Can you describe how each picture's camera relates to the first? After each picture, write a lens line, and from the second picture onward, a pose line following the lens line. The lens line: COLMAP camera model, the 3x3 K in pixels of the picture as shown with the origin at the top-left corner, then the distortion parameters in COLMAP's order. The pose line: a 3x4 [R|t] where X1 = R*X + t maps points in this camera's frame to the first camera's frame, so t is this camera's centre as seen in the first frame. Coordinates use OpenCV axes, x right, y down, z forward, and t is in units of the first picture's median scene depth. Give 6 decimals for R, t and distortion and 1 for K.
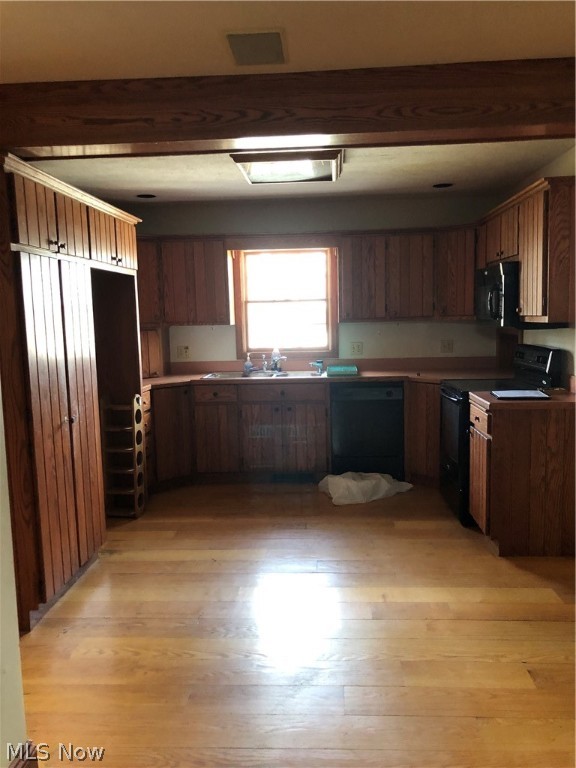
lens RADIAL K [[628.2, 0, 288.0], [0, 628.2, 384.0], [0, 0, 1]] dist [0.107433, -0.324526]
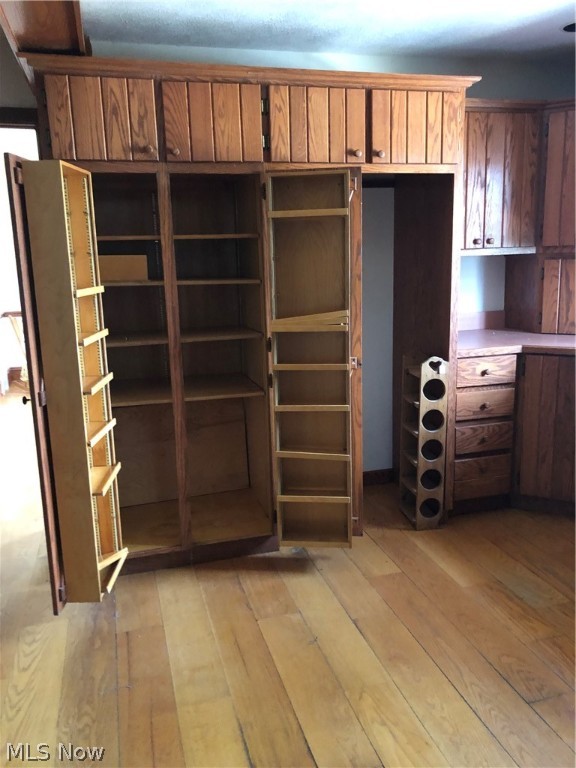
lens RADIAL K [[628.2, 0, 288.0], [0, 628.2, 384.0], [0, 0, 1]] dist [0.107433, -0.324526]
pose [[0.328776, 0.206812, -0.921485, 0.339457], [-0.079954, 0.978320, 0.191041, -0.072365], [0.941017, 0.010867, 0.338184, 0.636269]]
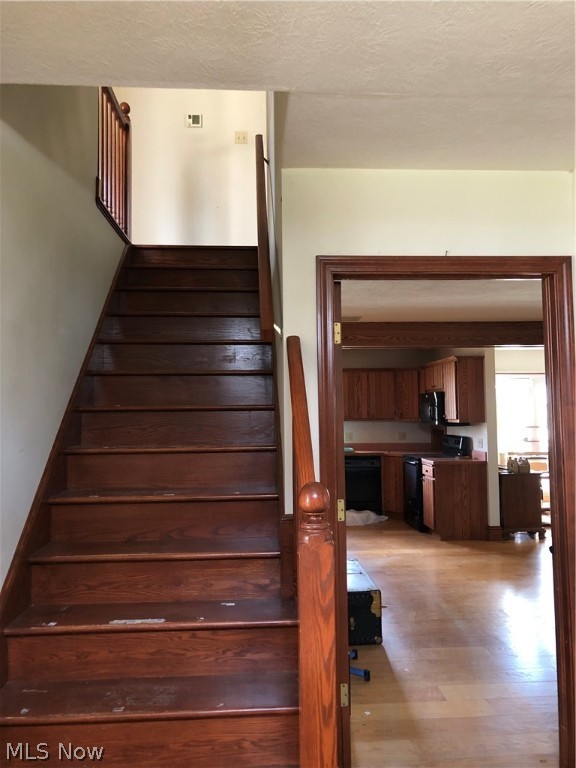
lens RADIAL K [[628.2, 0, 288.0], [0, 628.2, 384.0], [0, 0, 1]] dist [0.107433, -0.324526]
pose [[0.992835, 0.018232, 0.118096, -0.289619], [0.000519, 0.987625, -0.156830, 0.075572], [-0.119494, 0.155768, 0.980539, -0.724037]]
